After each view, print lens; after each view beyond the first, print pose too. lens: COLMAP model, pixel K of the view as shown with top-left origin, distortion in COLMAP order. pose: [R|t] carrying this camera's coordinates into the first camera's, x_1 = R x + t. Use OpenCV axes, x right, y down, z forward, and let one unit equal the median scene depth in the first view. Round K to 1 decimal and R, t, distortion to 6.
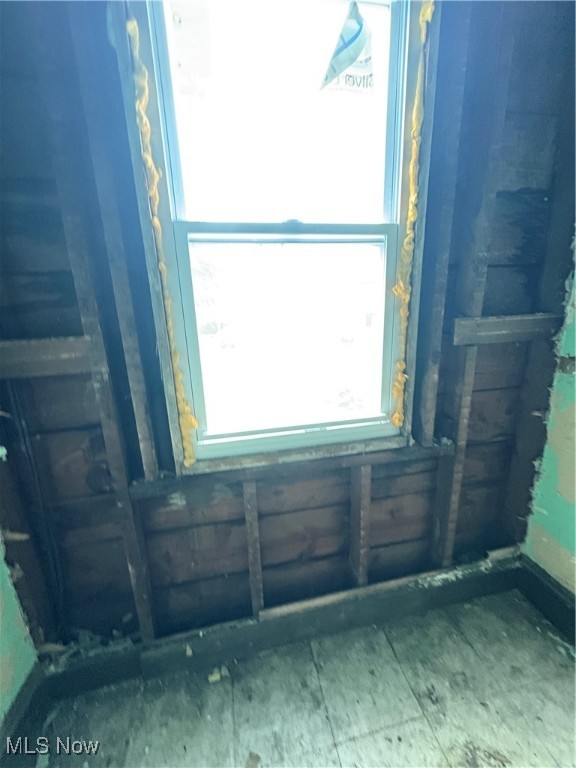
lens RADIAL K [[305.4, 0, 288.0], [0, 305.4, 384.0], [0, 0, 1]] dist [-0.002424, -0.000196]
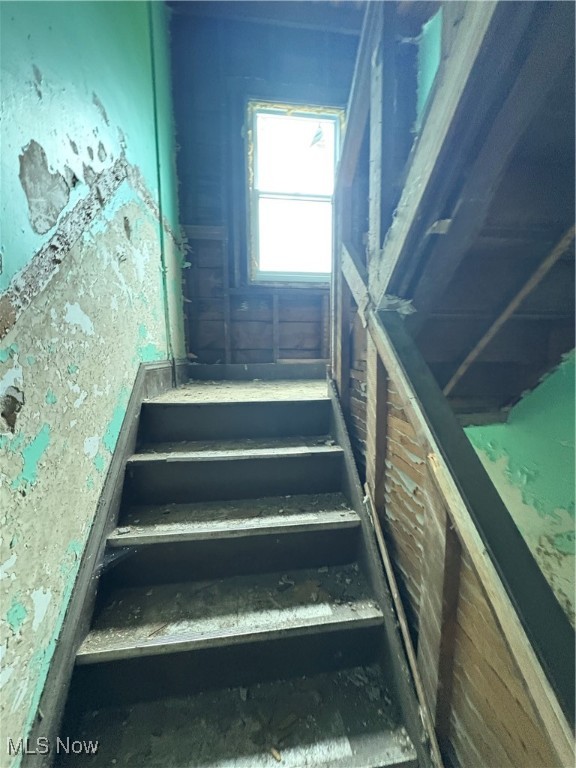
lens RADIAL K [[305.4, 0, 288.0], [0, 305.4, 384.0], [0, 0, 1]] dist [-0.002424, -0.000196]
pose [[0.997716, 0.031814, -0.059588, 0.137066], [-0.039983, 0.989153, -0.141344, 1.414335], [0.054444, 0.143404, 0.988166, -1.321826]]
